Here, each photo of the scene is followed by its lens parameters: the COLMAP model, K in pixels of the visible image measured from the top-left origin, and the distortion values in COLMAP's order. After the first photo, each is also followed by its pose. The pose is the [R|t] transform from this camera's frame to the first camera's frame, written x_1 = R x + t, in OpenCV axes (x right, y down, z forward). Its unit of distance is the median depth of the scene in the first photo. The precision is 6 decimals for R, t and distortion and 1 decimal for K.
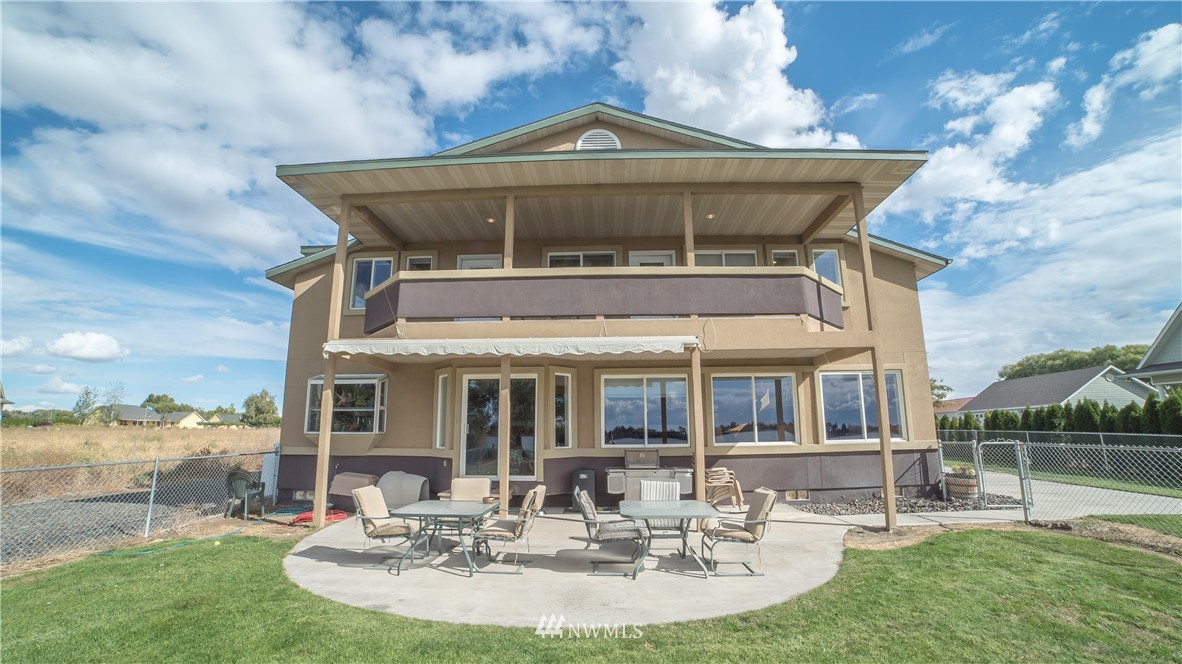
lens RADIAL K [[475.4, 0, 598.3], [0, 475.4, 344.2], [0, 0, 1]] dist [-0.109106, 0.037634]
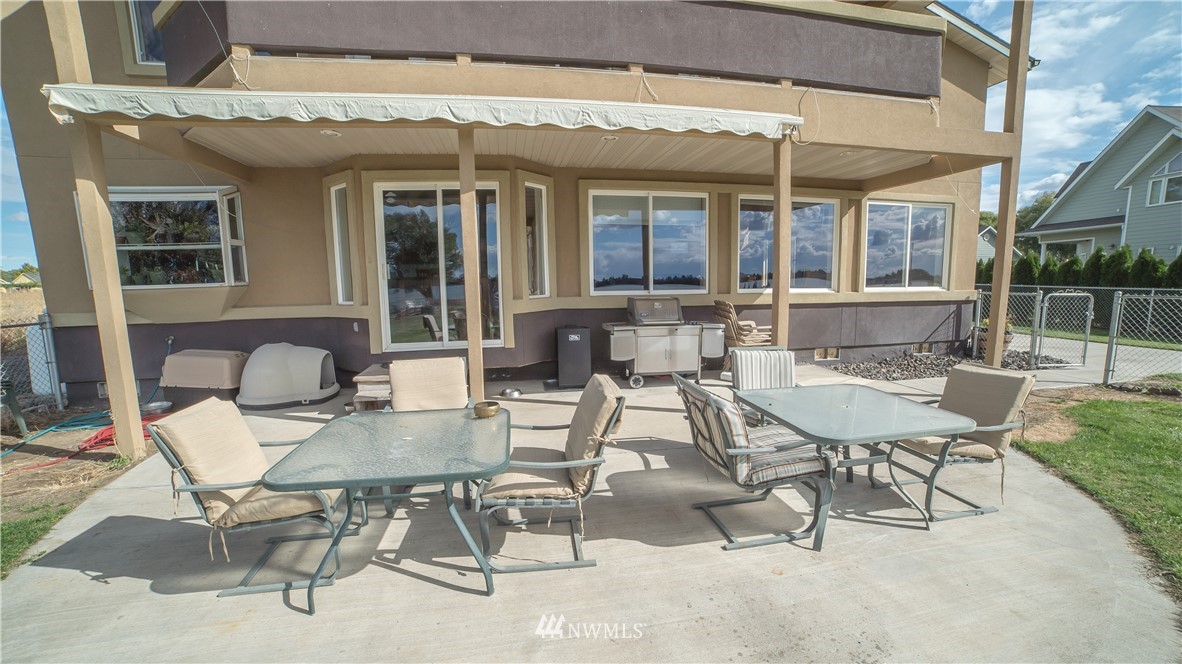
lens RADIAL K [[475.4, 0, 598.3], [0, 475.4, 344.2], [0, 0, 1]] dist [-0.109106, 0.037634]
pose [[0.976962, -0.035059, 0.210515, -0.137070], [-0.032335, 0.950711, 0.308389, 0.071855], [-0.210951, -0.308092, 0.927674, 0.333121]]
